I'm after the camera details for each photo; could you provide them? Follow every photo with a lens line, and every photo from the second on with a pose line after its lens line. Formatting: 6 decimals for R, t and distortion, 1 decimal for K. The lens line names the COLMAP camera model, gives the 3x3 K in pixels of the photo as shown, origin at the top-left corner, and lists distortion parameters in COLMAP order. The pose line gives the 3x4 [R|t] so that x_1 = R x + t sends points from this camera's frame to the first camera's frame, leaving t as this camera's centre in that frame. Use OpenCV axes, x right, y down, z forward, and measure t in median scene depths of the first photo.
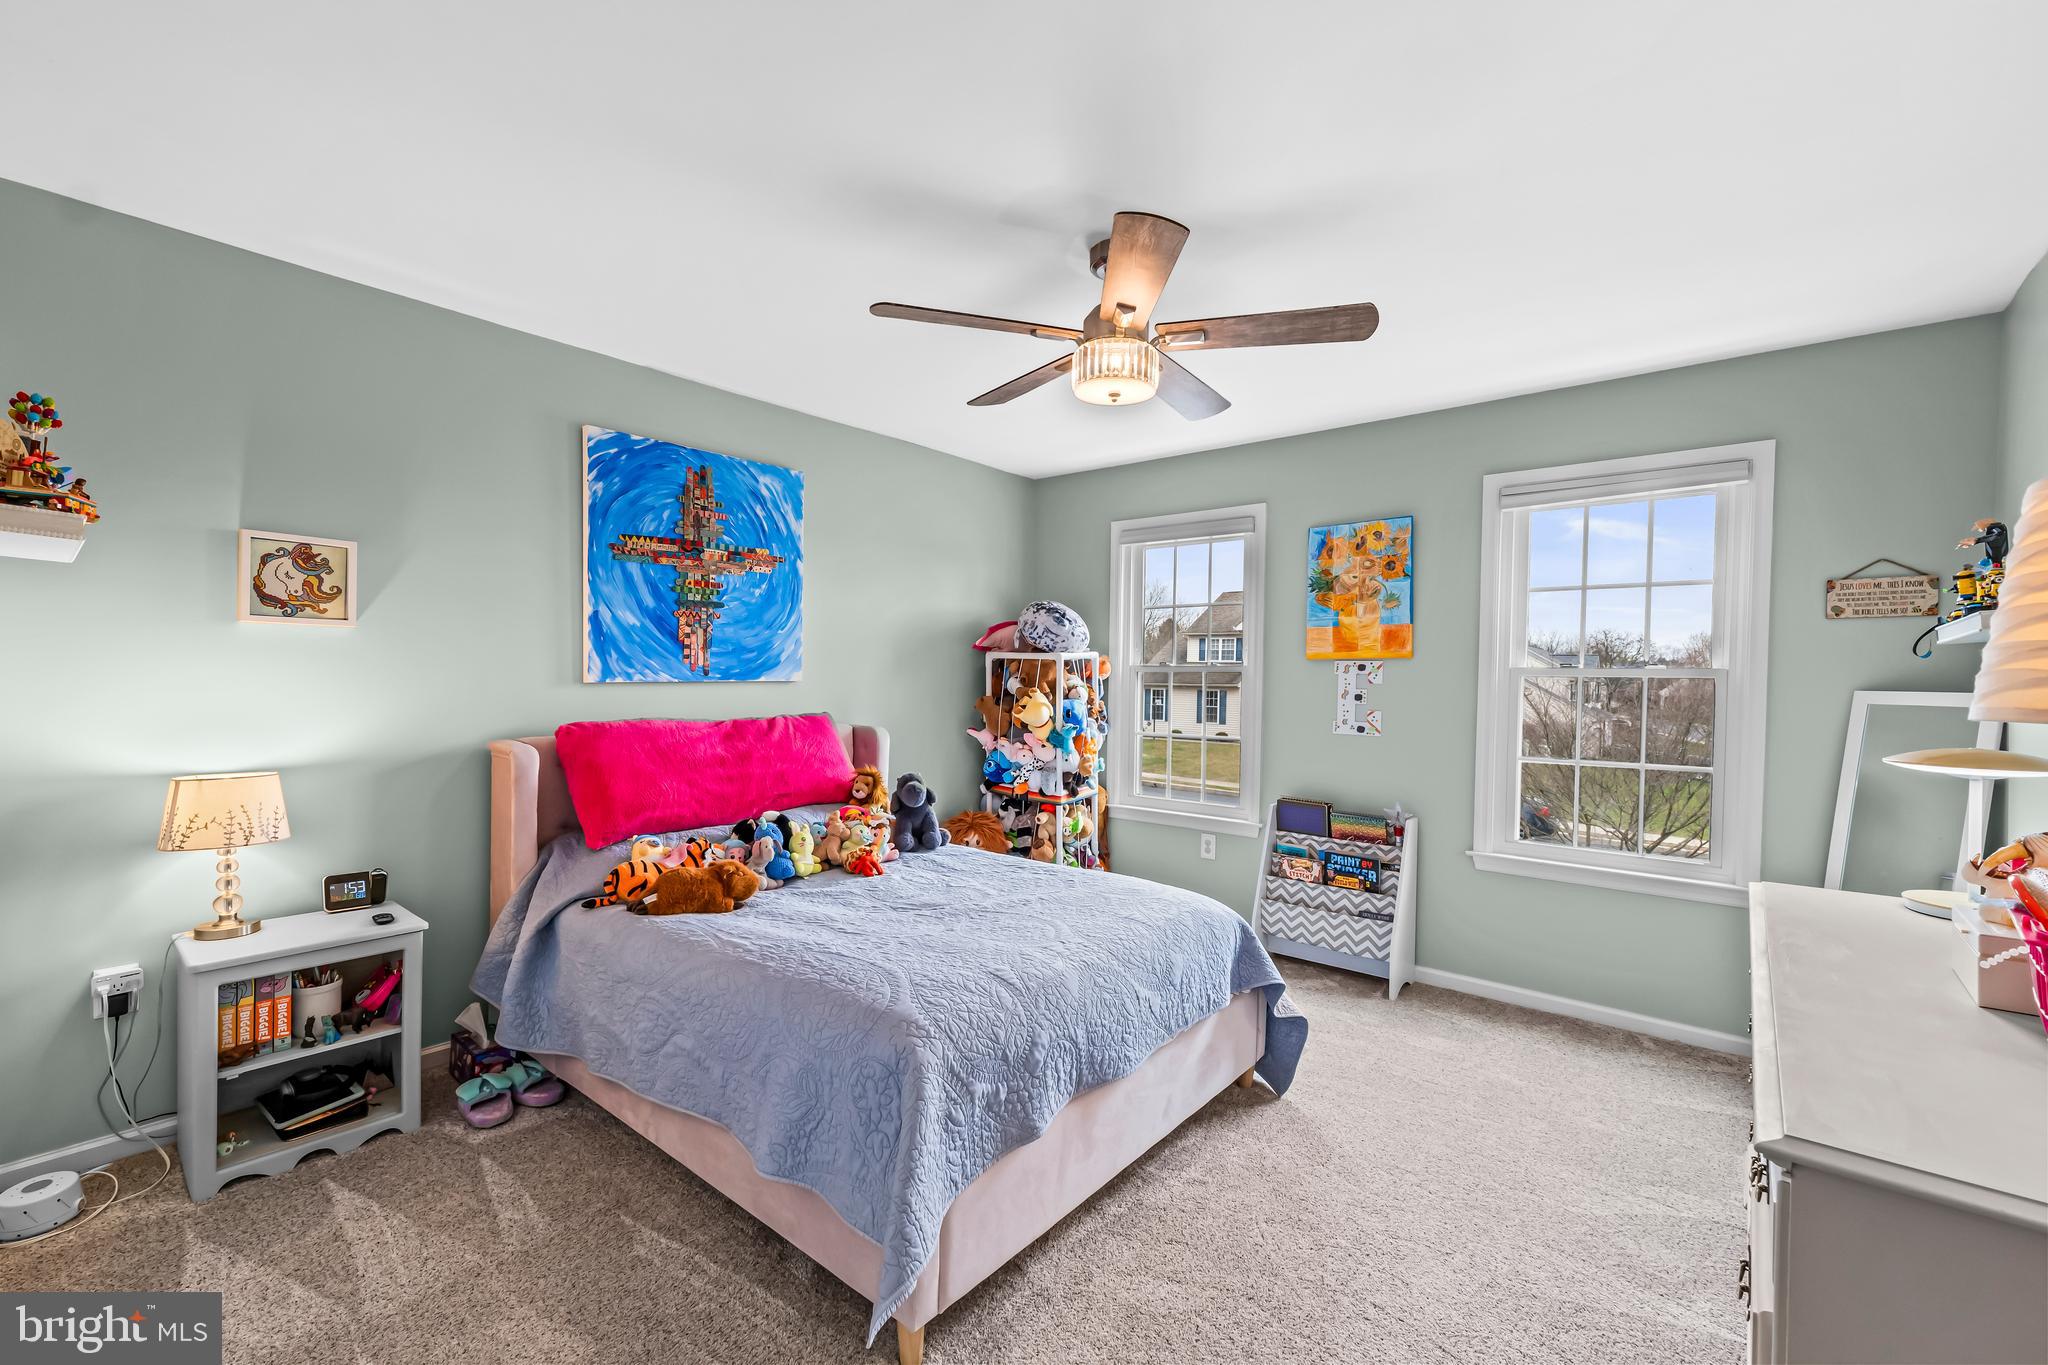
lens RADIAL K [[857.9, 0, 1024.3], [0, 857.9, 690.4], [0, 0, 1]] dist [0.004114, 0.001073]
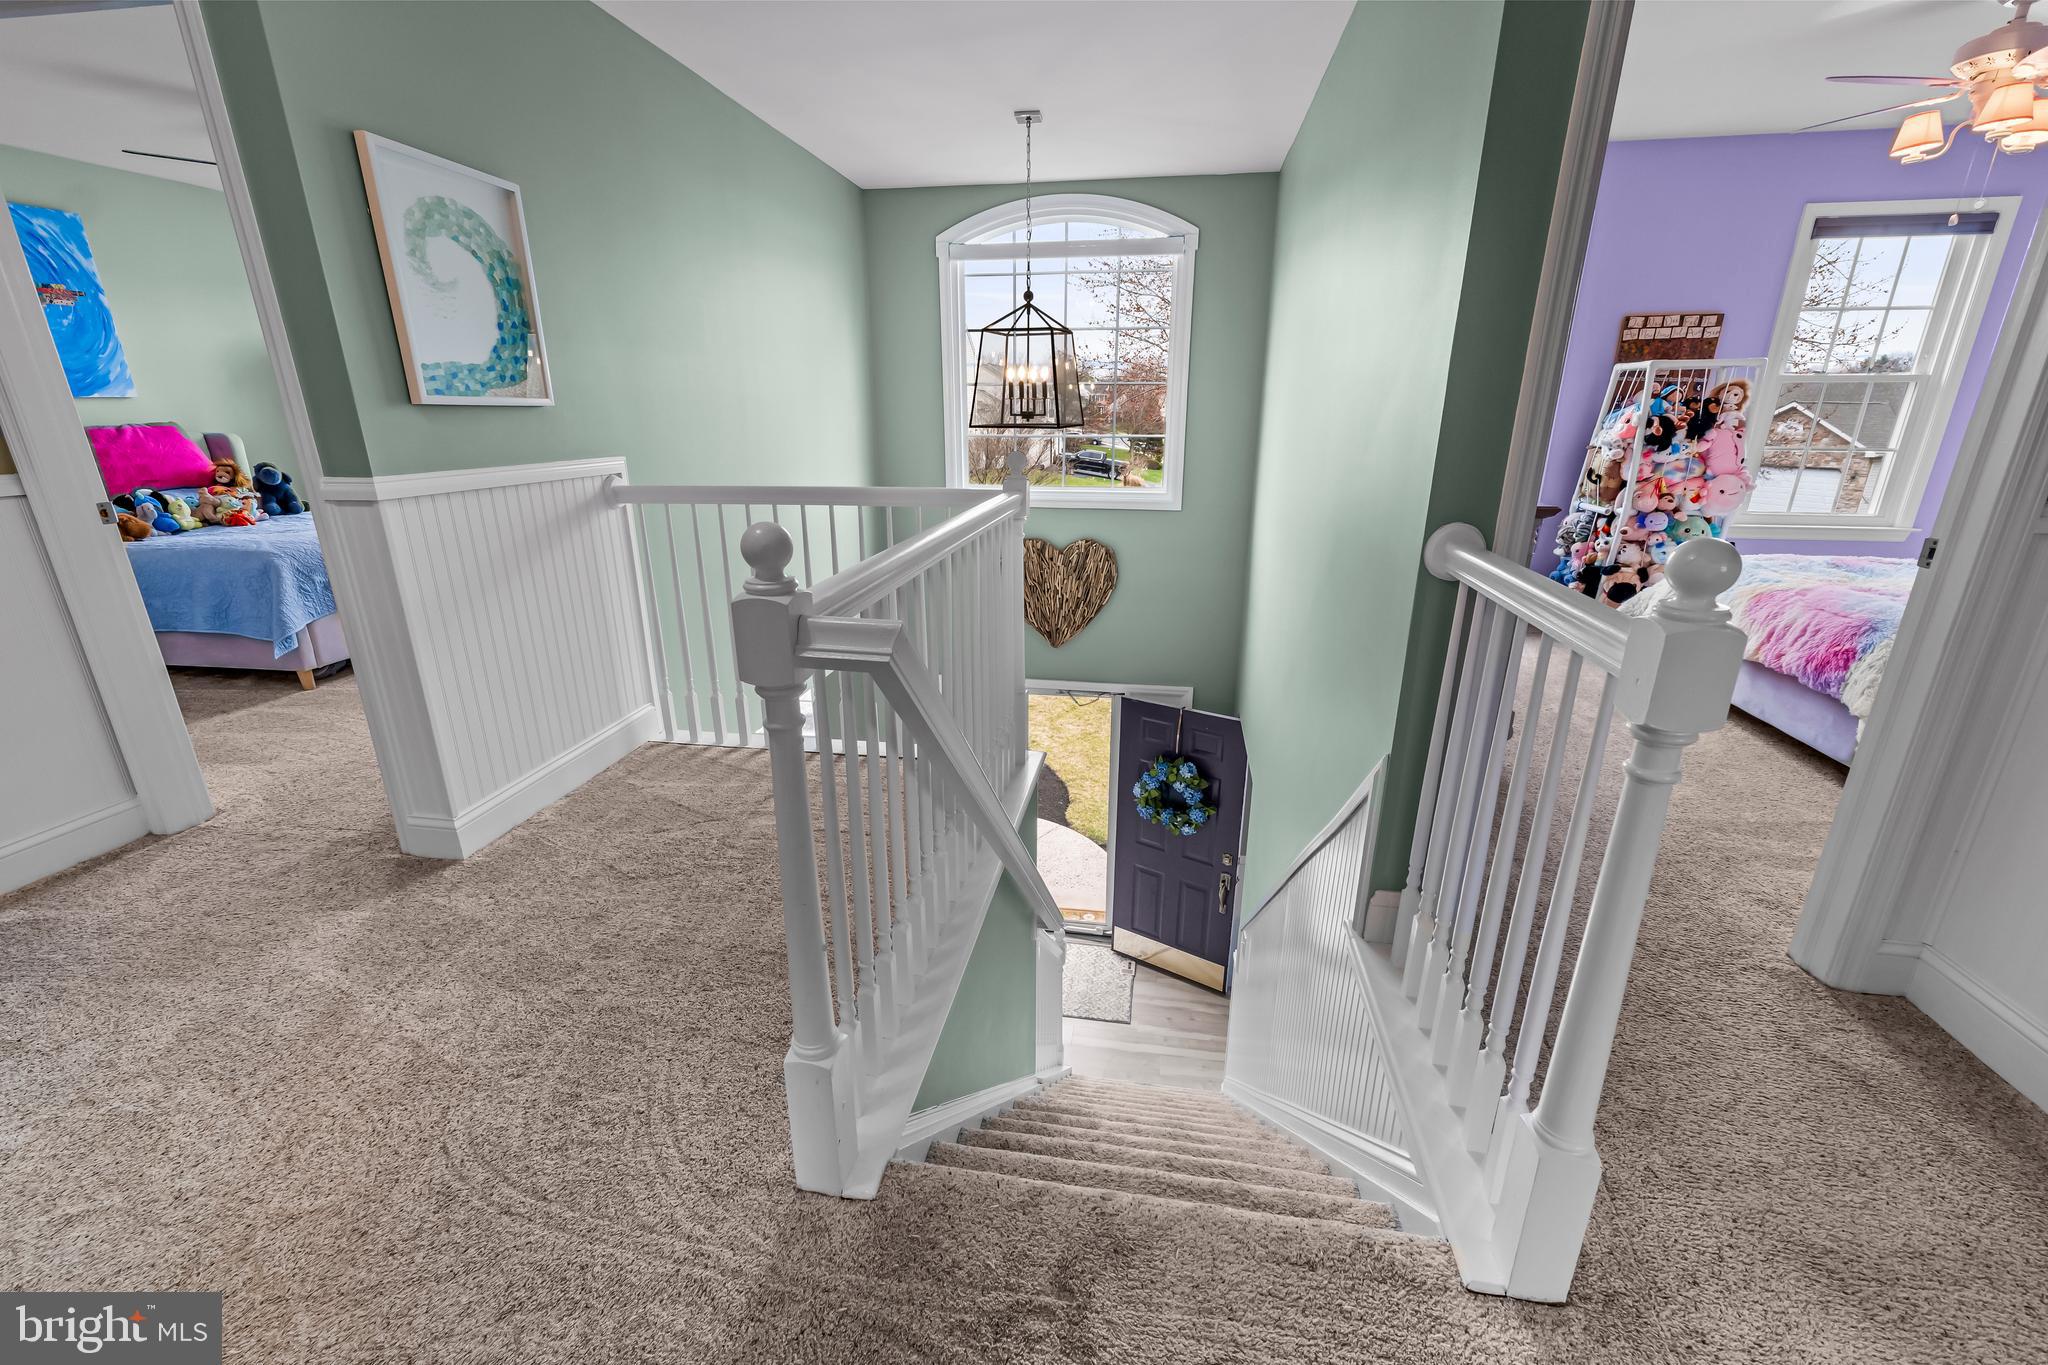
lens RADIAL K [[857.9, 0, 1024.3], [0, 857.9, 690.4], [0, 0, 1]] dist [0.004114, 0.001073]
pose [[0.860961, -0.179387, 0.475990, 0.212214], [0.024624, 0.949353, 0.313245, 0.038177], [-0.508075, -0.257971, 0.821773, -0.954796]]
